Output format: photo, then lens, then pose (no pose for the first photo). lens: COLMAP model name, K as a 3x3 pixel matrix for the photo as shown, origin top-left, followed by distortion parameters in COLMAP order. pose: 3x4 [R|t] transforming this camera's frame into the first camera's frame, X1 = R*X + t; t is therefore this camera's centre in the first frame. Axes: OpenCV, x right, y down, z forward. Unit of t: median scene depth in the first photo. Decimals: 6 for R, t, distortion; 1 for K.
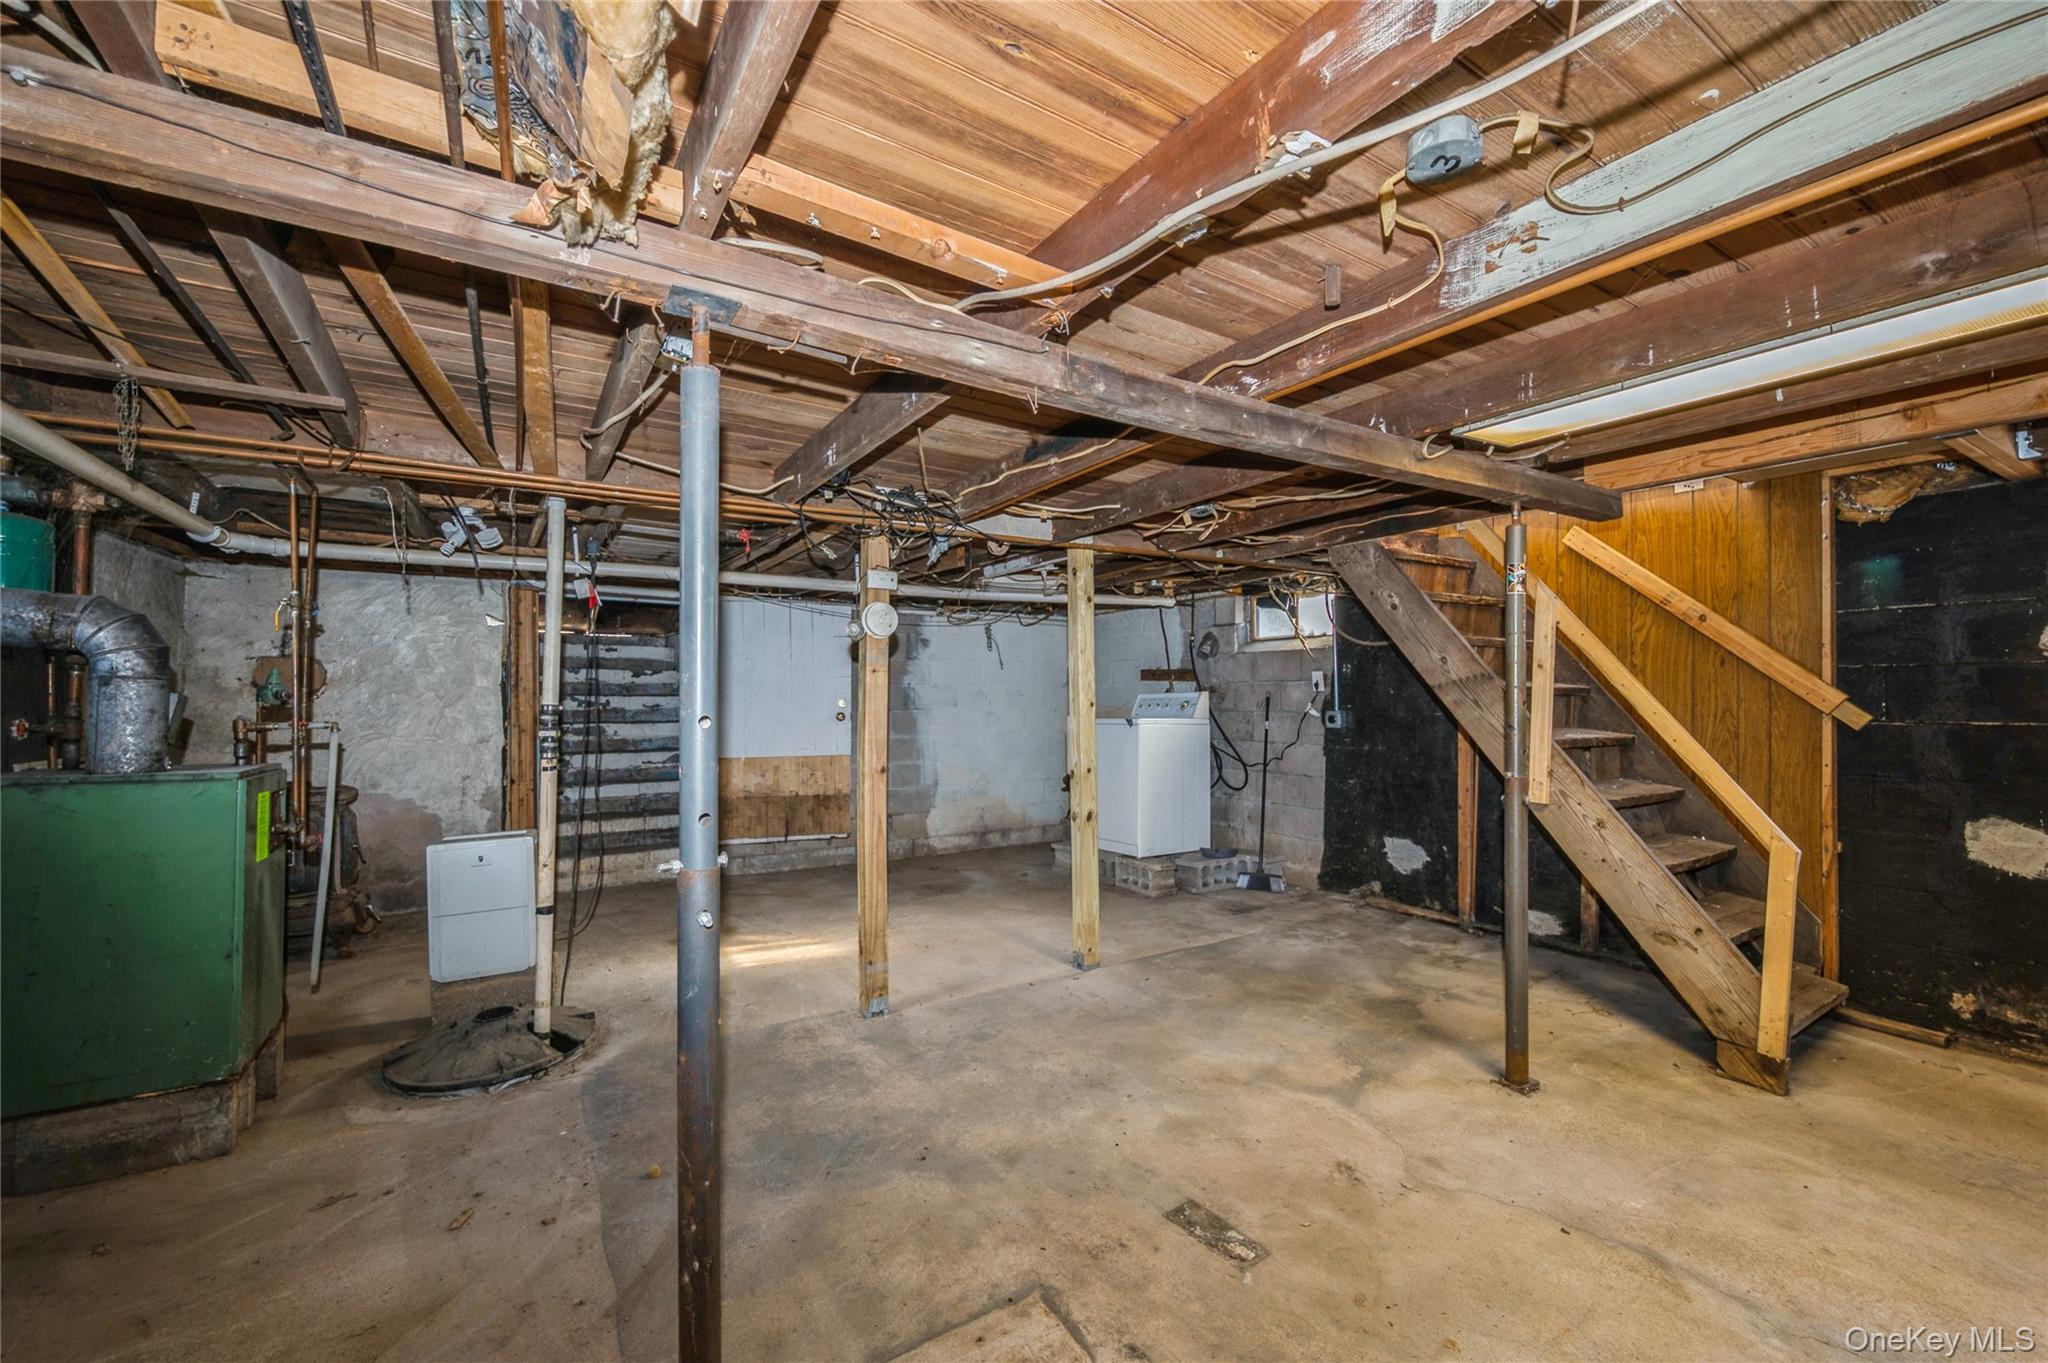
lens RADIAL K [[841.1, 0, 1038.2], [0, 841.1, 695.7], [0, 0, 1]] dist [0.002567, -0.001806]
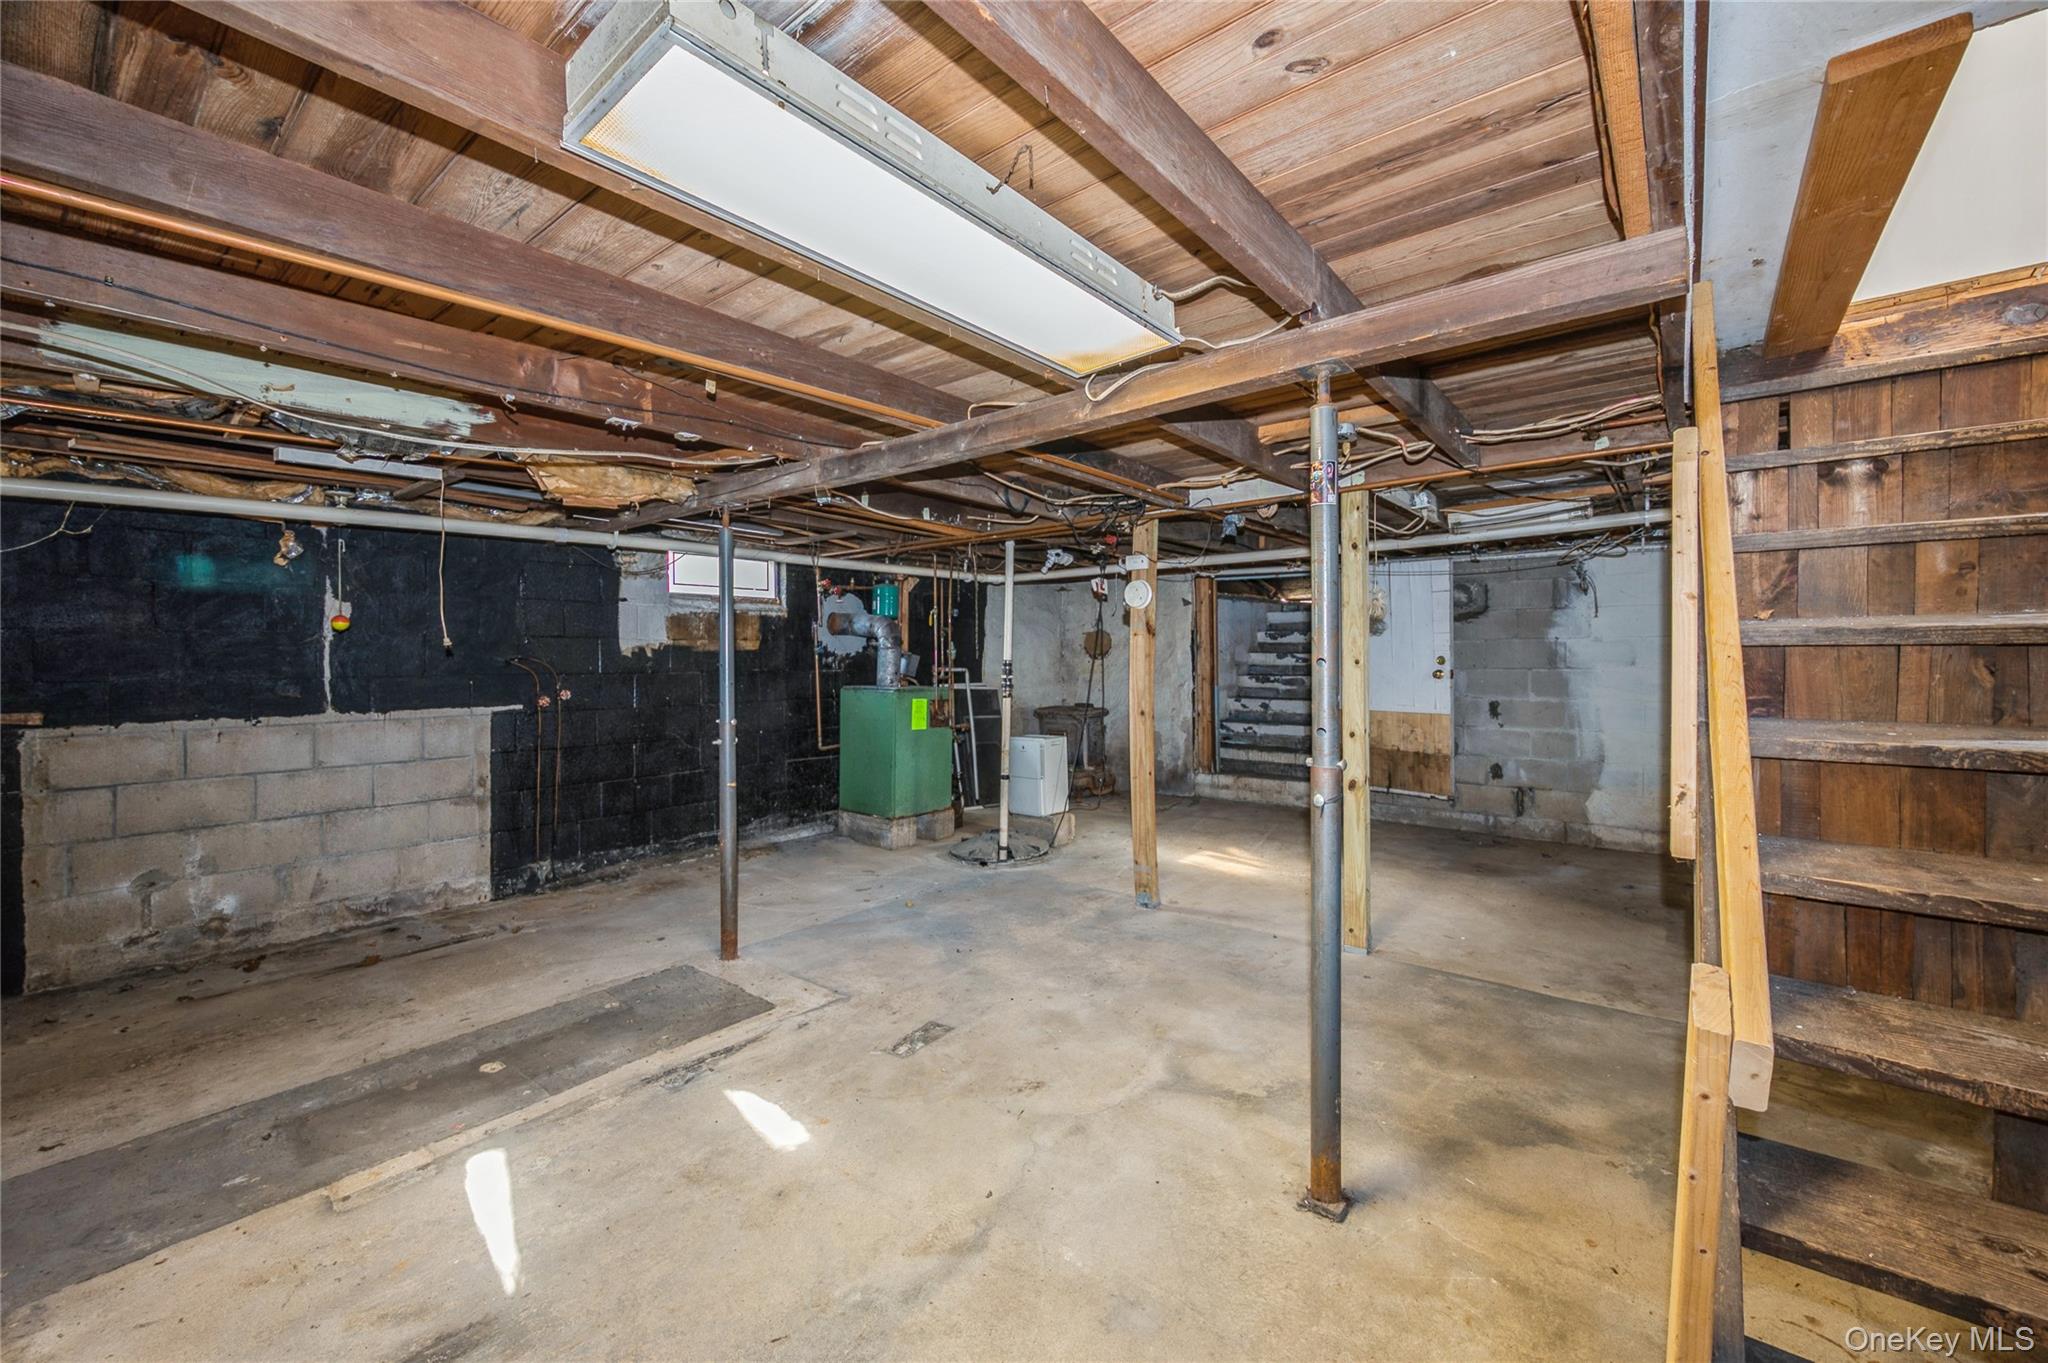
lens RADIAL K [[841.1, 0, 1033.0], [0, 841.1, 660.5], [0, 0, 1]] dist [0.002567, -0.001806]
pose [[0.306848, 0.003872, -0.951751, 1.093043], [0.005247, 0.999970, 0.005760, 0.002053], [0.951744, -0.006762, 0.306818, 0.517909]]
